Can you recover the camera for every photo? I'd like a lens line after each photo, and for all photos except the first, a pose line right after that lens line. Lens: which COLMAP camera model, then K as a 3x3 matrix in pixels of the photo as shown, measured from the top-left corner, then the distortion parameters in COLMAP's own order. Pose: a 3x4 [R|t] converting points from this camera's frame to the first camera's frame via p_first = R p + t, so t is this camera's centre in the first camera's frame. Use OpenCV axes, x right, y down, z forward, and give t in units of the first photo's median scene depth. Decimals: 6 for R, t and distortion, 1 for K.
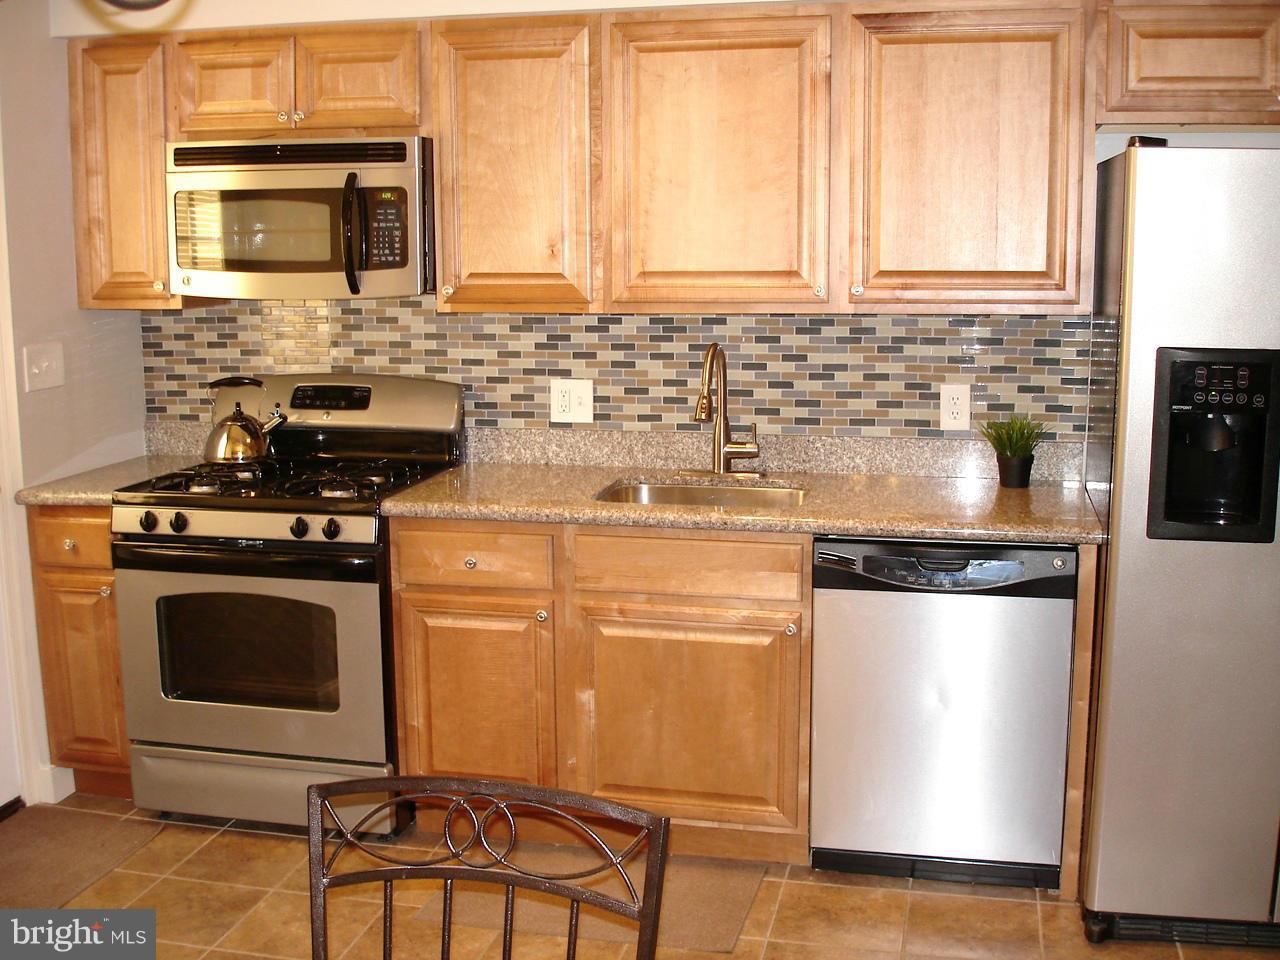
lens RADIAL K [[1415.0, 0, 646.3], [0, 1415.0, 477.6], [0, 0, 1]] dist [-0.103119, 0.000000]
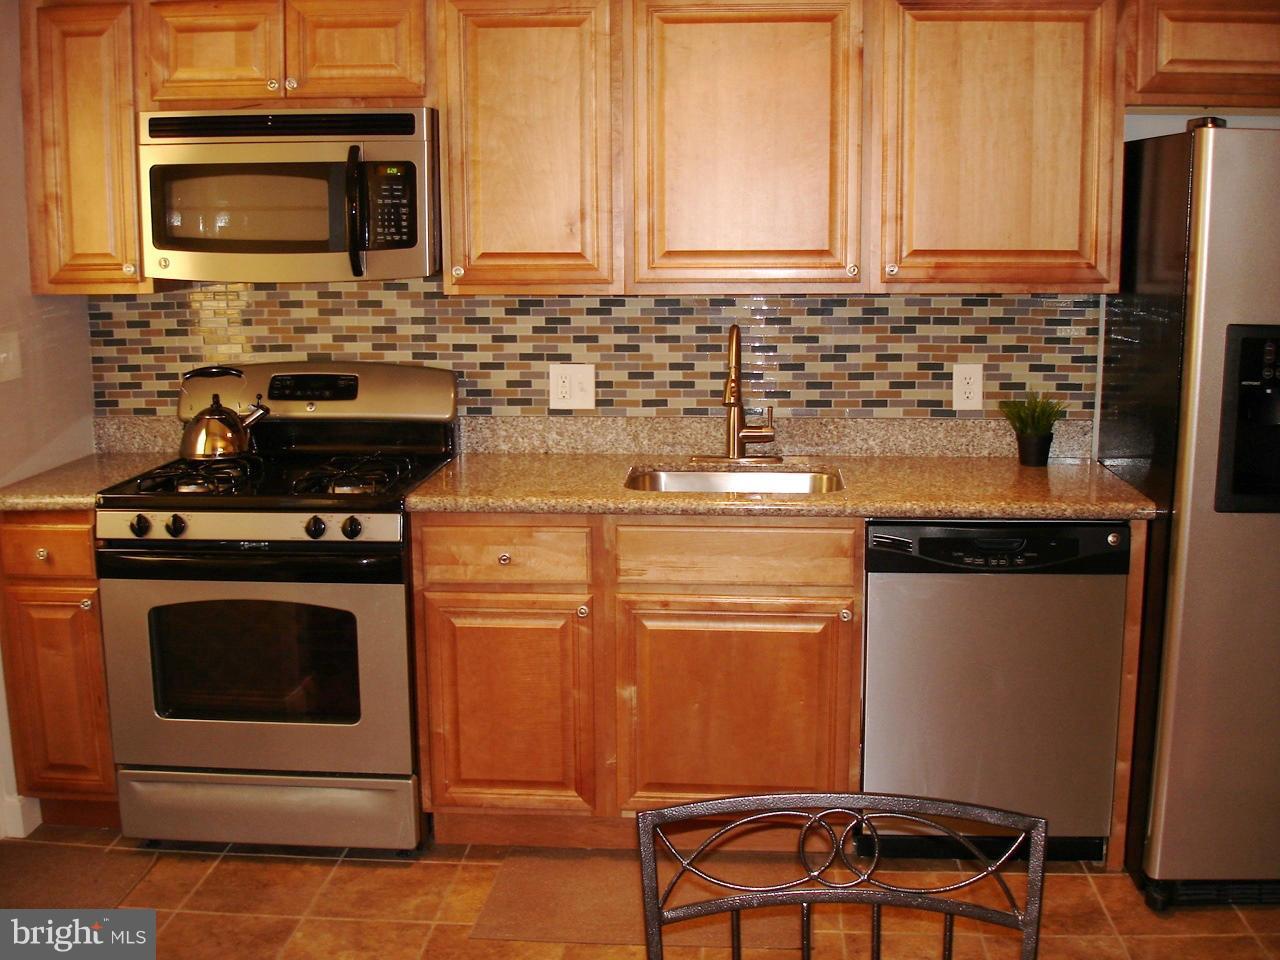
lens RADIAL K [[1415.0, 0, 638.3], [0, 1415.0, 479.7], [0, 0, 1]] dist [-0.103119, 0.000000]
pose [[0.988621, -0.025330, 0.148279, -0.165504], [0.023624, 0.999633, 0.013258, -0.002941], [-0.148560, -0.009604, 0.988857, 0.046642]]
